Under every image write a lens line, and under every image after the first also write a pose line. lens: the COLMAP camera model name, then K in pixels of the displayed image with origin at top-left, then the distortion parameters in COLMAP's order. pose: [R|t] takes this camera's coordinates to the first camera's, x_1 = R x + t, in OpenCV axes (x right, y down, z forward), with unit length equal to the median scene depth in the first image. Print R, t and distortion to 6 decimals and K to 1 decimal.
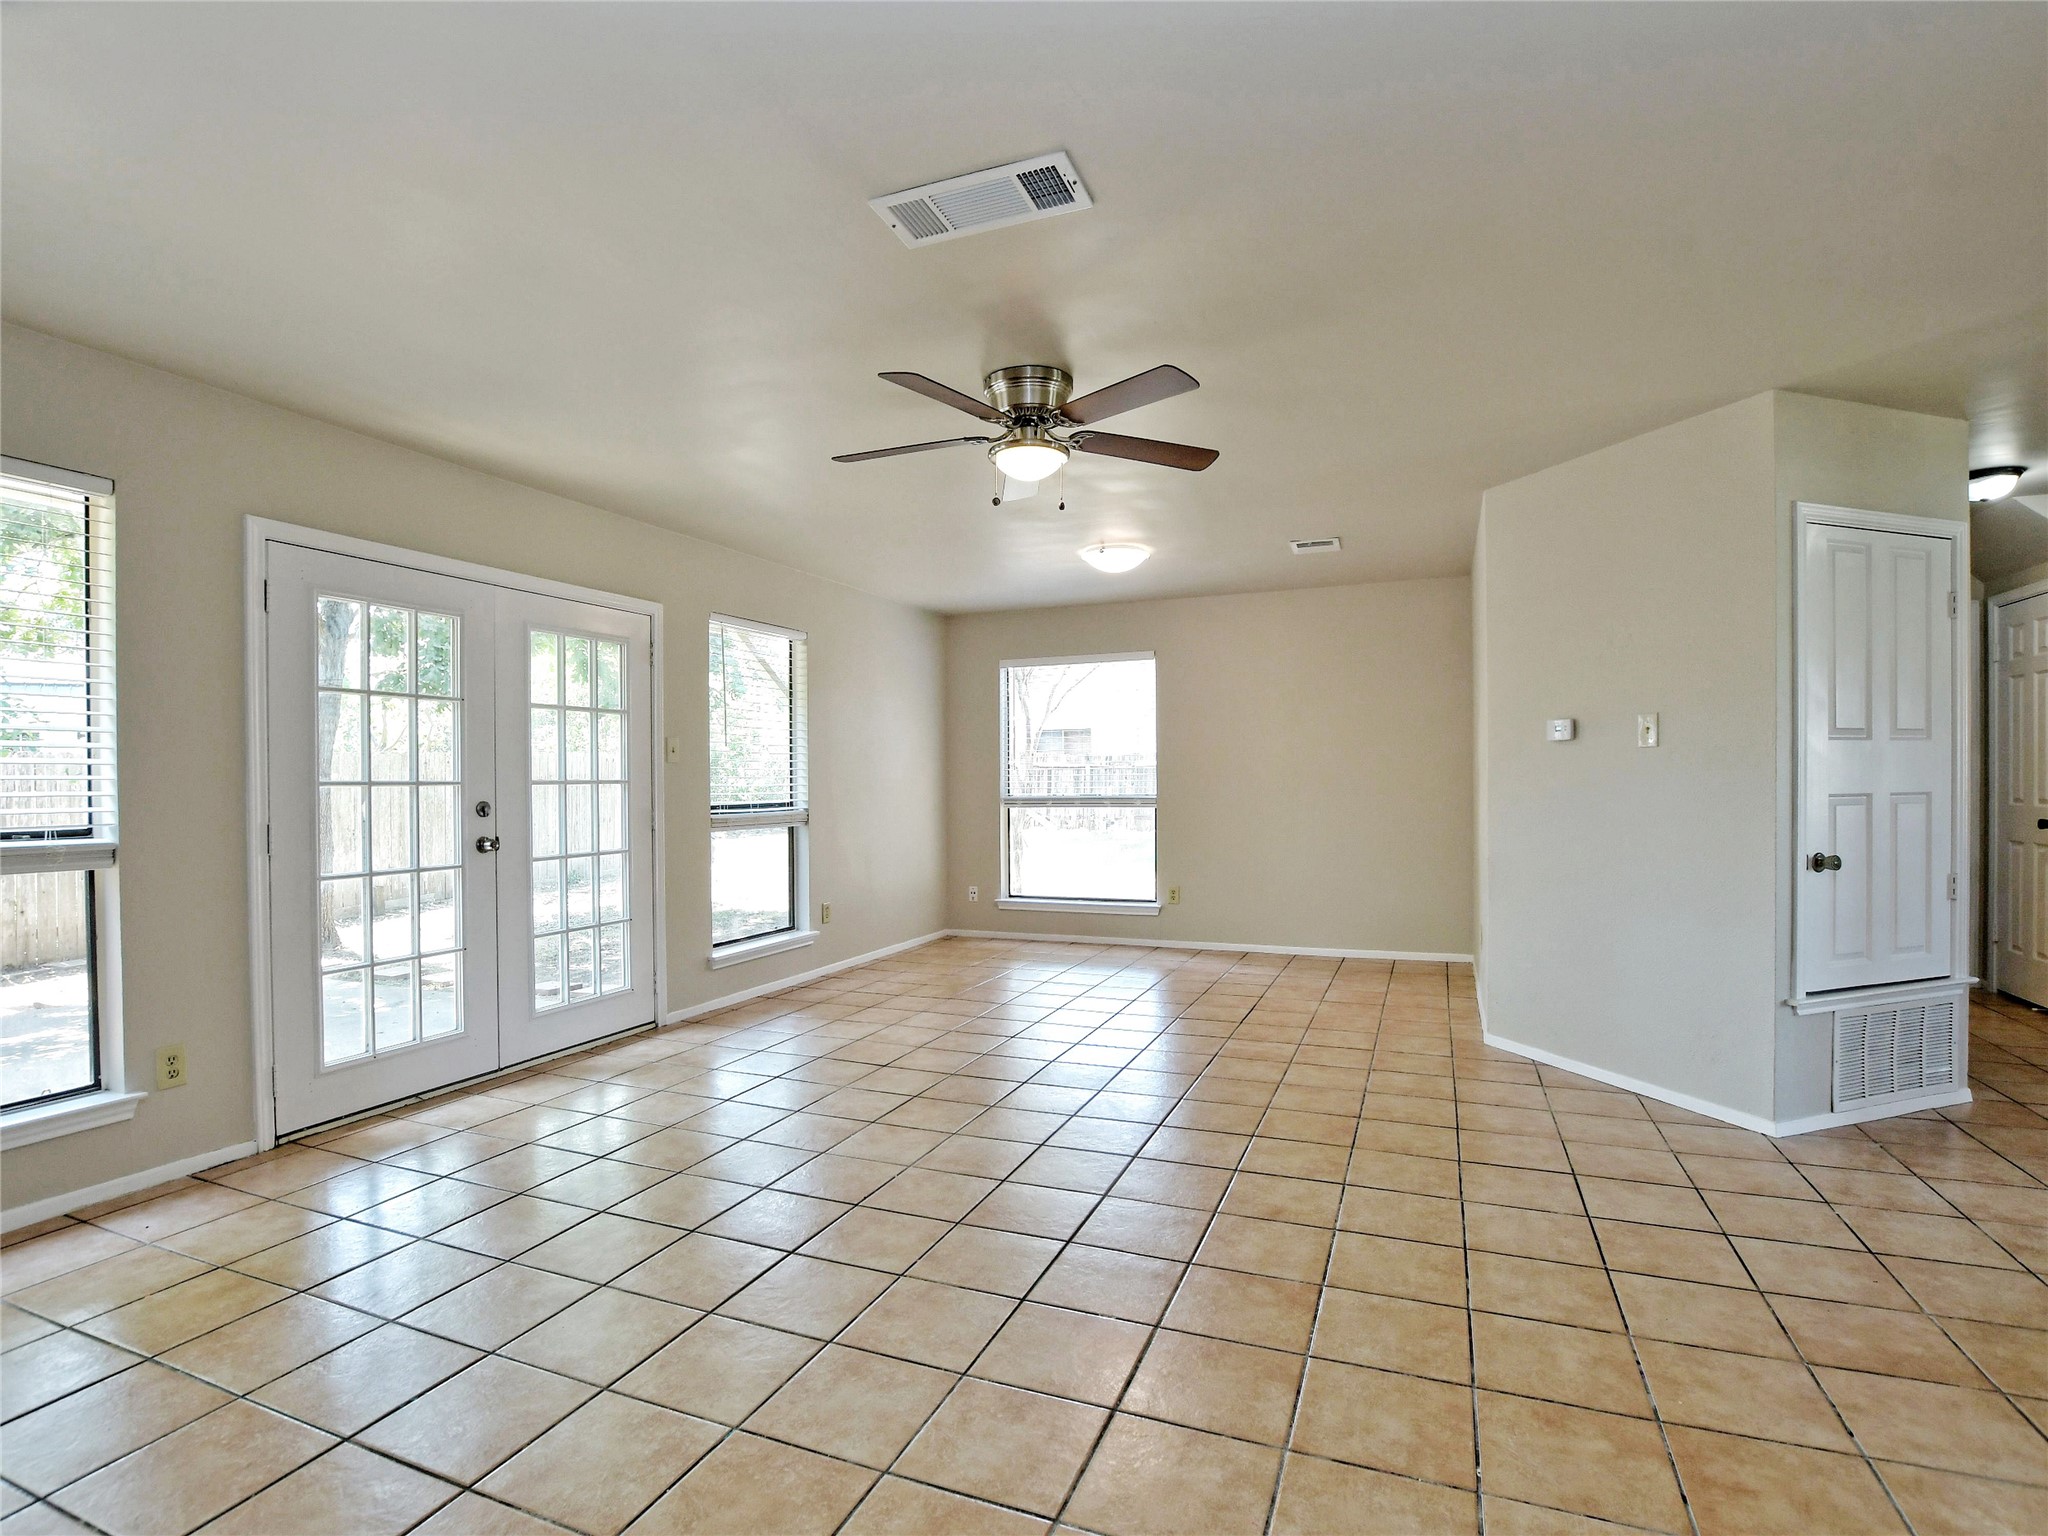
lens RADIAL K [[1016.0, 0, 1002.0], [0, 1016.0, 797.0], [0, 0, 1]] dist [-0.030974, 0.001476]
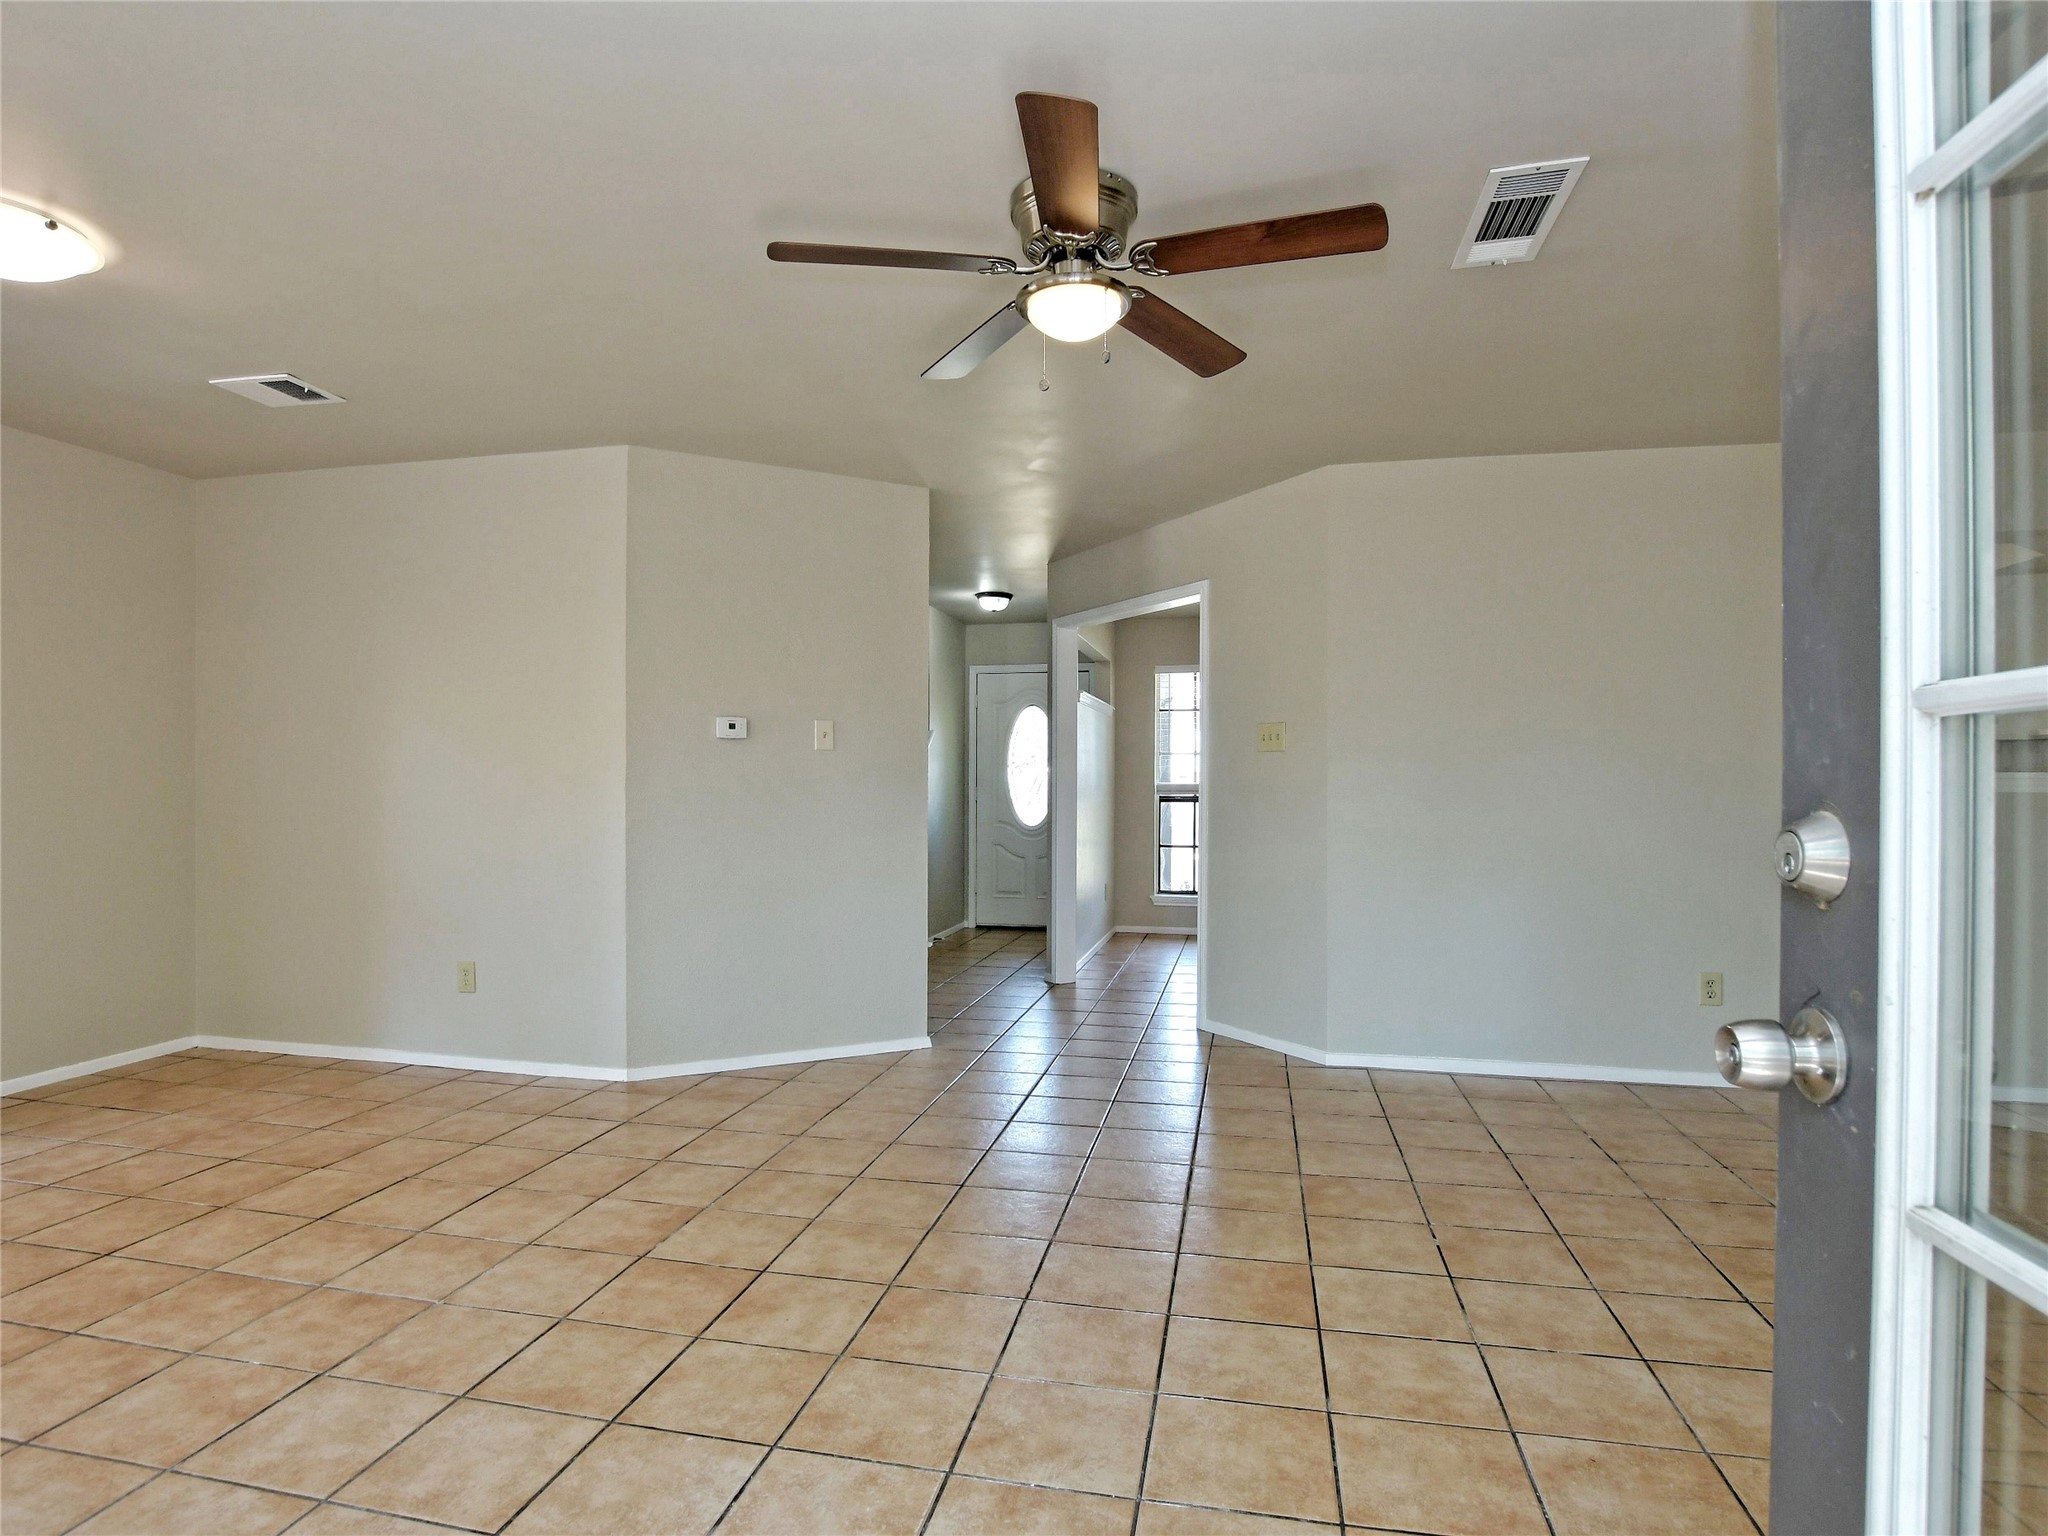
lens RADIAL K [[1095.0, 0, 1018.4], [0, 1095.0, 788.6], [0, 0, 1]] dist [-0.027206, 0.002291]
pose [[-0.187126, 0.007892, 0.982304, -0.453068], [0.015921, 0.999861, -0.005000, 0.002881], [-0.982207, 0.014703, -0.187226, 0.755703]]
